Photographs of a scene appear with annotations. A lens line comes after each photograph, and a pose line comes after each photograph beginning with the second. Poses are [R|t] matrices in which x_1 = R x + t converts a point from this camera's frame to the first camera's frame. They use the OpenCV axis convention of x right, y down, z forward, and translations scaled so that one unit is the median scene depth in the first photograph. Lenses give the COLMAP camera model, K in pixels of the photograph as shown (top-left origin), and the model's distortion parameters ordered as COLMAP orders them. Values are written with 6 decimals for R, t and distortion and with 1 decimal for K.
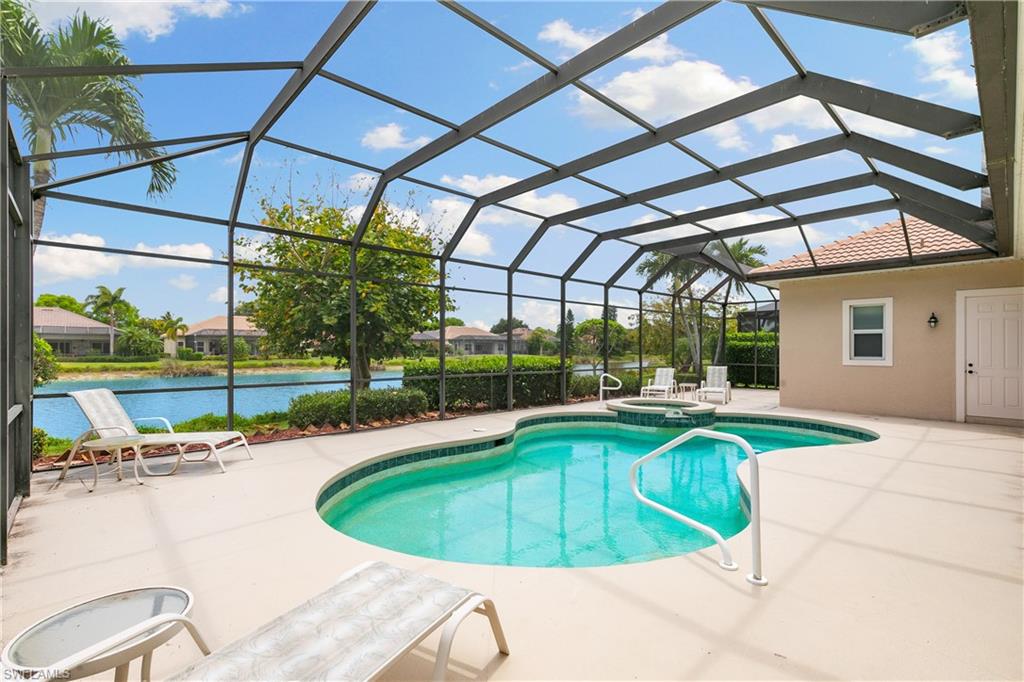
lens RADIAL K [[461.5, 0, 512.0], [0, 461.5, 341.0], [0, 0, 1]] dist [0.006627, -0.000655]
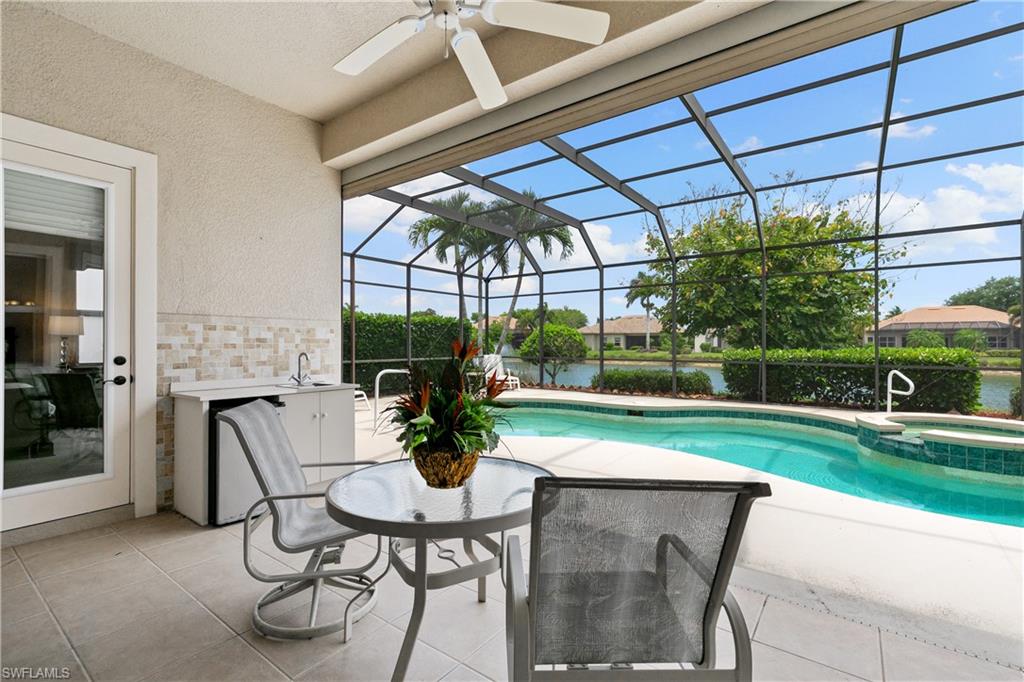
lens RADIAL K [[457.4, 0, 512.0], [0, 457.4, 341.0], [0, 0, 1]] dist [0.005225, -0.000227]
pose [[0.182033, -0.008040, -0.983260, 0.748388], [0.015335, 0.999868, -0.005336, 0.022380], [0.983173, -0.014107, 0.182133, 0.319896]]
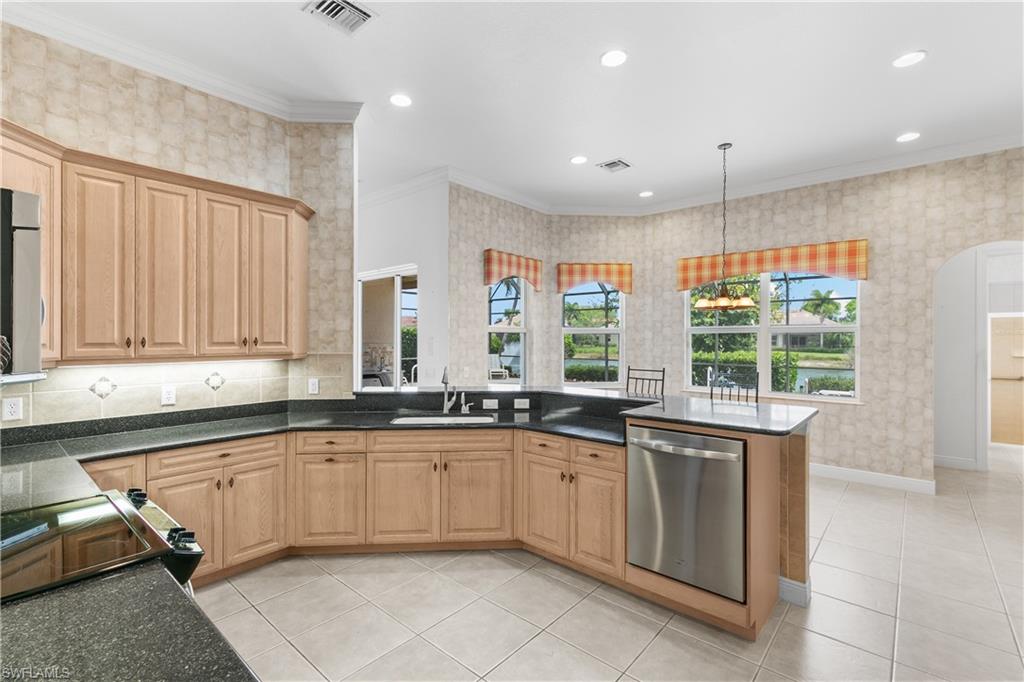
lens RADIAL K [[461.2, 0, 510.5], [0, 461.2, 337.3], [0, 0, 1]] dist [0.005127, -0.000261]
pose [[0.104108, -0.003522, -0.994560, 1.276300], [0.010988, 0.999937, -0.002391, -0.006817], [0.994505, -0.010679, 0.104141, 0.376982]]
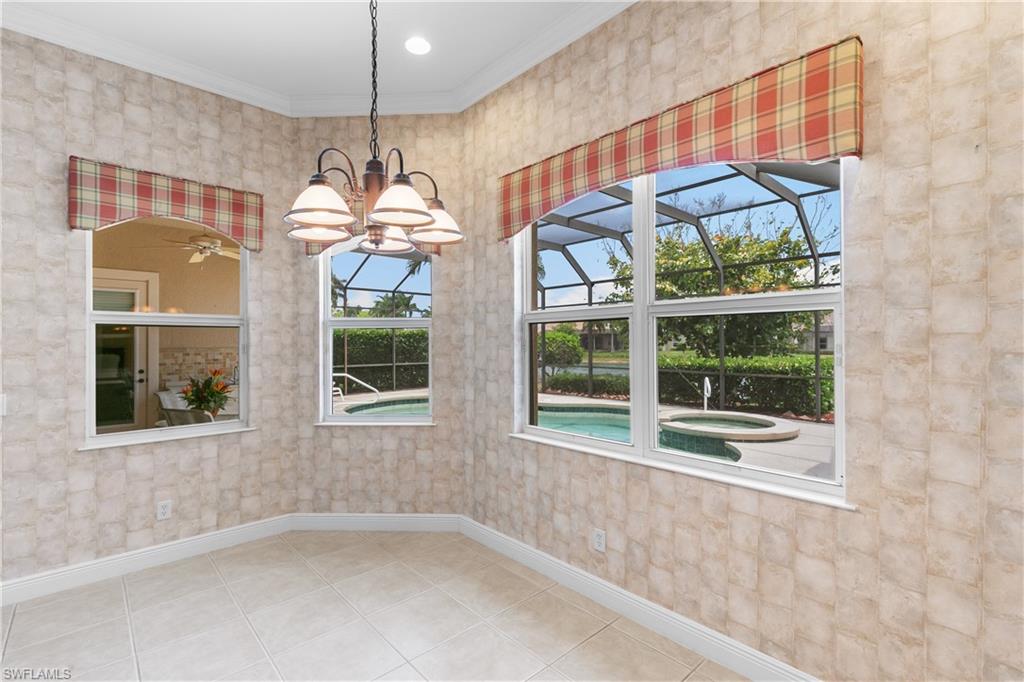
lens RADIAL K [[461.5, 0, 512.0], [0, 461.5, 341.0], [0, 0, 1]] dist [0.006627, -0.000655]
pose [[-0.002684, -0.005983, -0.999978, 1.041624], [0.018335, 0.999814, -0.006032, 0.001332], [0.999828, -0.018350, -0.002574, 0.629681]]
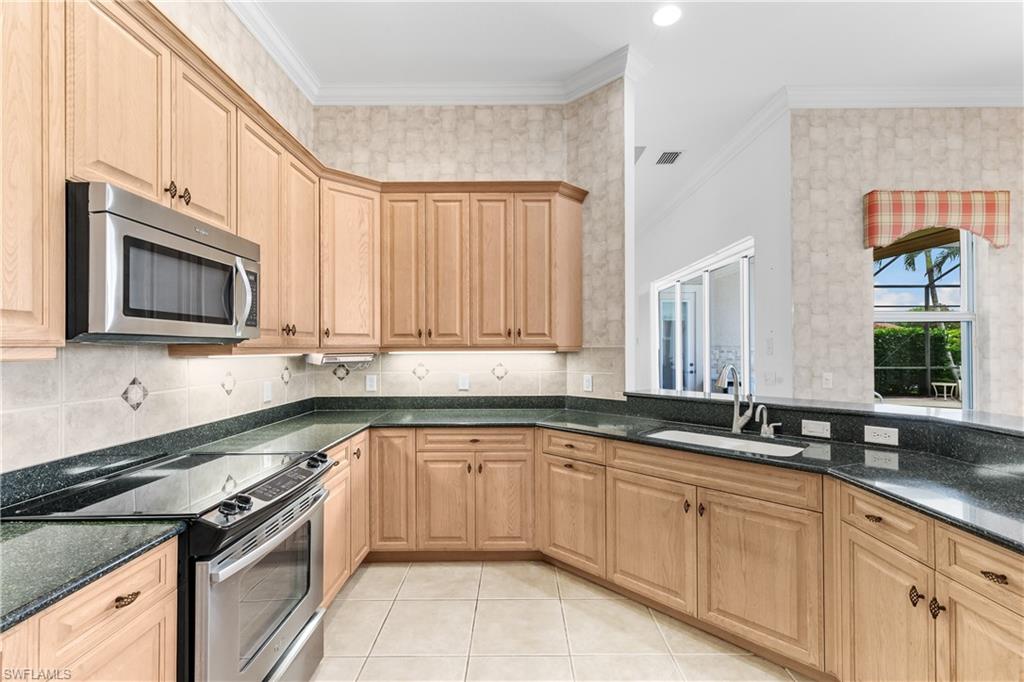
lens RADIAL K [[455.5, 0, 513.8], [0, 455.5, 343.9], [0, 0, 1]] dist [0.008278, -0.000646]
pose [[-0.683035, -0.005708, -0.730364, 1.186047], [0.010496, 0.999789, -0.017630, 0.004805], [0.730311, -0.019708, -0.682831, 0.437139]]
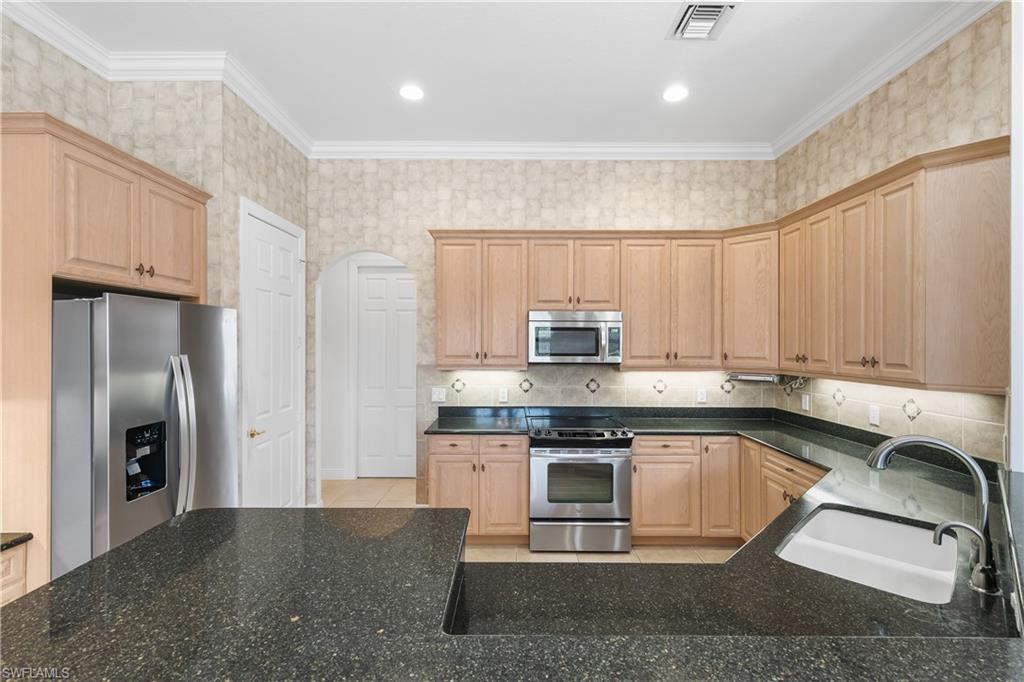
lens RADIAL K [[461.5, 0, 512.0], [0, 461.5, 341.0], [0, 0, 1]] dist [0.006627, -0.000655]
pose [[-0.734389, -0.003061, 0.678722, 0.962250], [-0.014480, 0.999833, -0.011159, -0.011739], [-0.678574, -0.018023, -0.734311, 0.537519]]
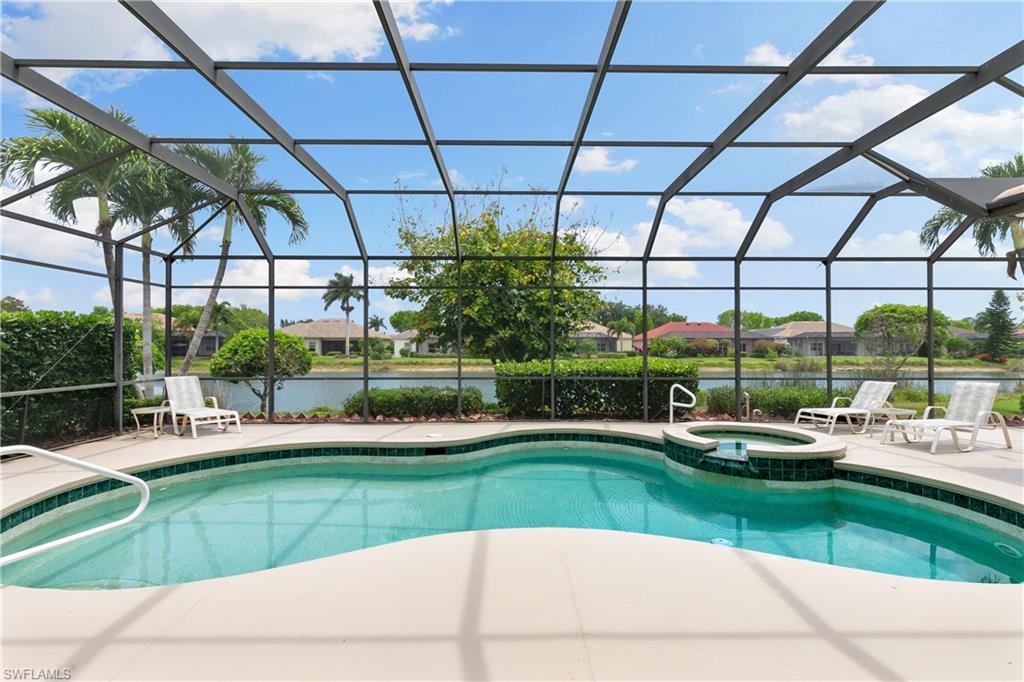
lens RADIAL K [[461.5, 0, 512.0], [0, 461.5, 341.0], [0, 0, 1]] dist [0.006627, -0.000655]
pose [[0.742609, -0.012263, -0.669613, 0.487465], [0.012809, 0.999910, -0.004106, 0.002599], [0.669603, -0.005527, 0.742699, 0.283690]]
